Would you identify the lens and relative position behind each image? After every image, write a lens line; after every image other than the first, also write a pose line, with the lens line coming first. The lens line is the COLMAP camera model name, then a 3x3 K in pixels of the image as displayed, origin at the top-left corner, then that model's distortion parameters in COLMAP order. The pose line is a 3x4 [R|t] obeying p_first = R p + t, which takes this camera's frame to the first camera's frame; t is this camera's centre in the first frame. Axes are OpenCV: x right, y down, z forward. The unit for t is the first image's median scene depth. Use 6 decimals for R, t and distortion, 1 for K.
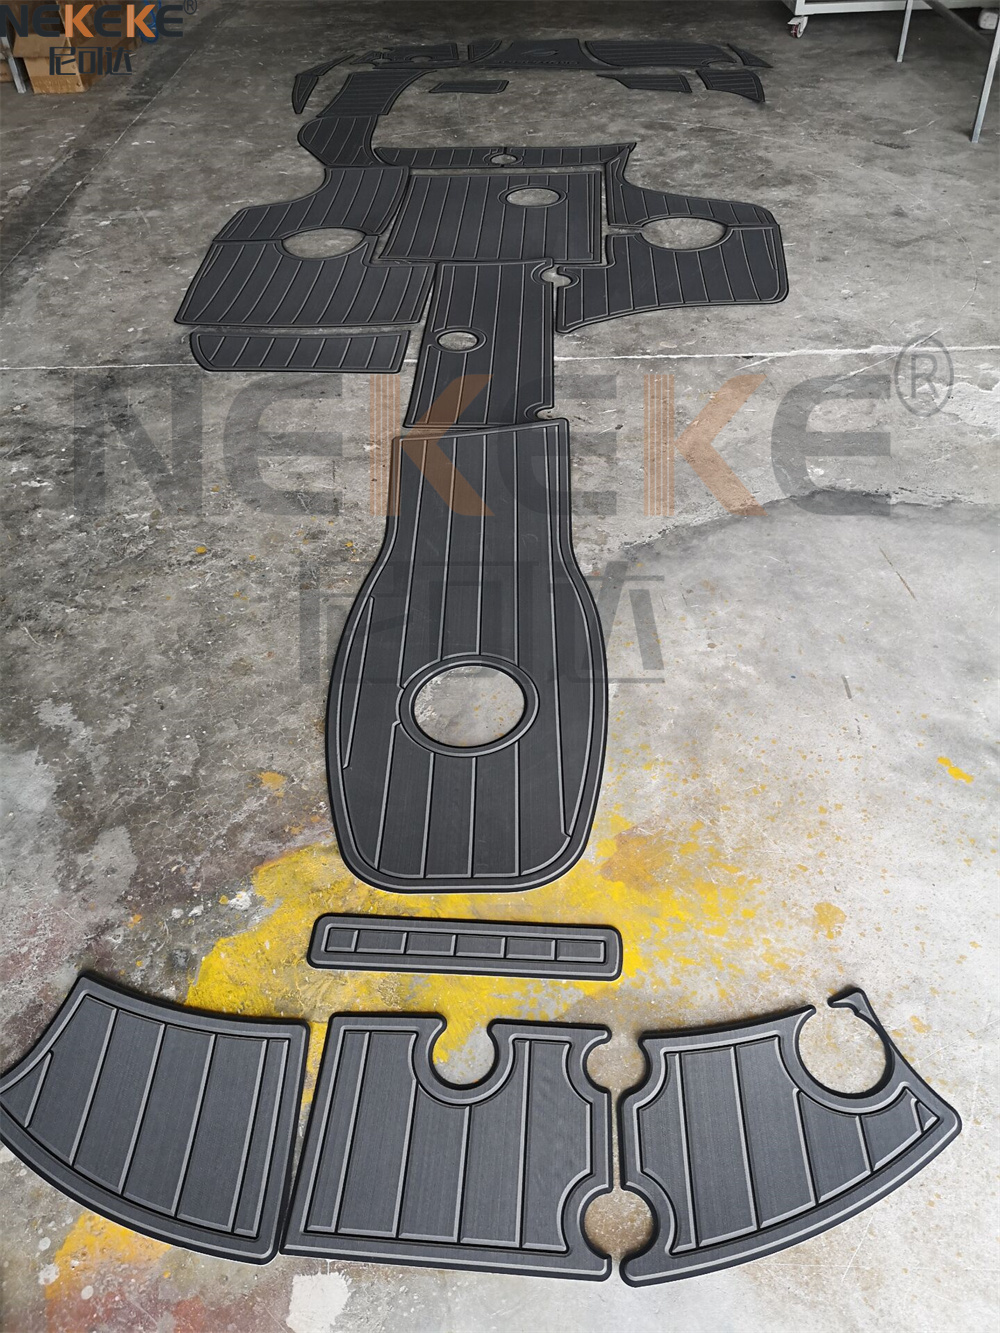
lens RADIAL K [[1021.3, 0, 502.3], [0, 1021.3, 670.7], [0, 0, 1]] dist [0.060380, -0.064363]
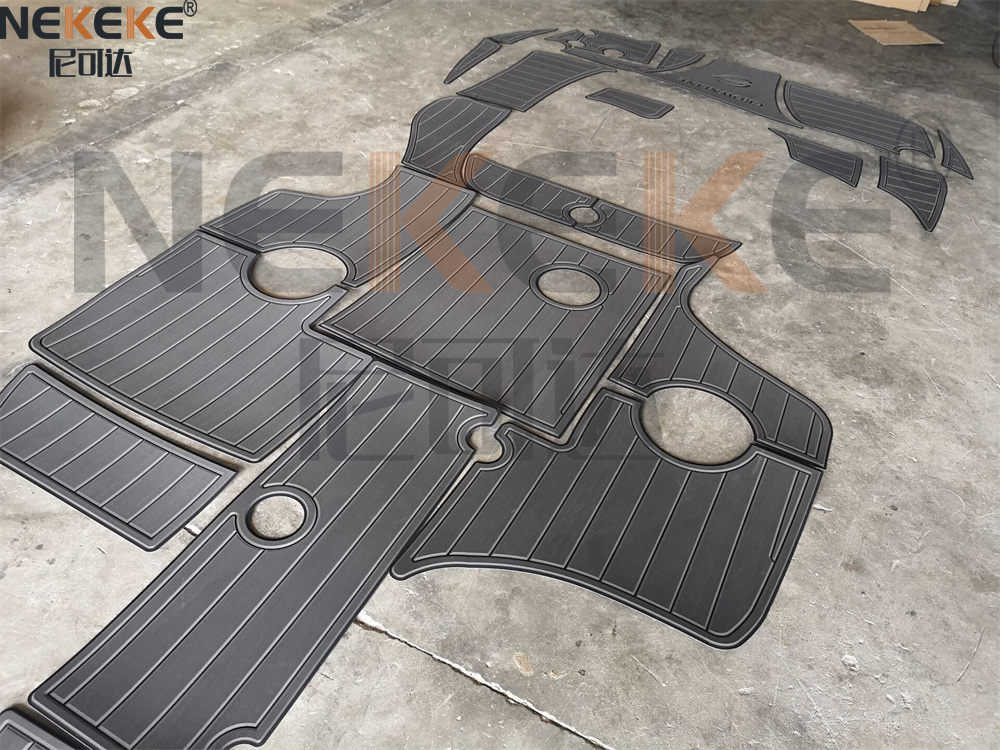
lens RADIAL K [[766.1, 0, 498.1], [0, 766.1, 376.5], [0, 0, 1]] dist [0.060380, -0.064363]
pose [[0.900502, 0.369932, -0.228575, 0.150544], [-0.376861, 0.926161, 0.014229, -0.384318], [0.216961, 0.073327, 0.973422, 0.389522]]
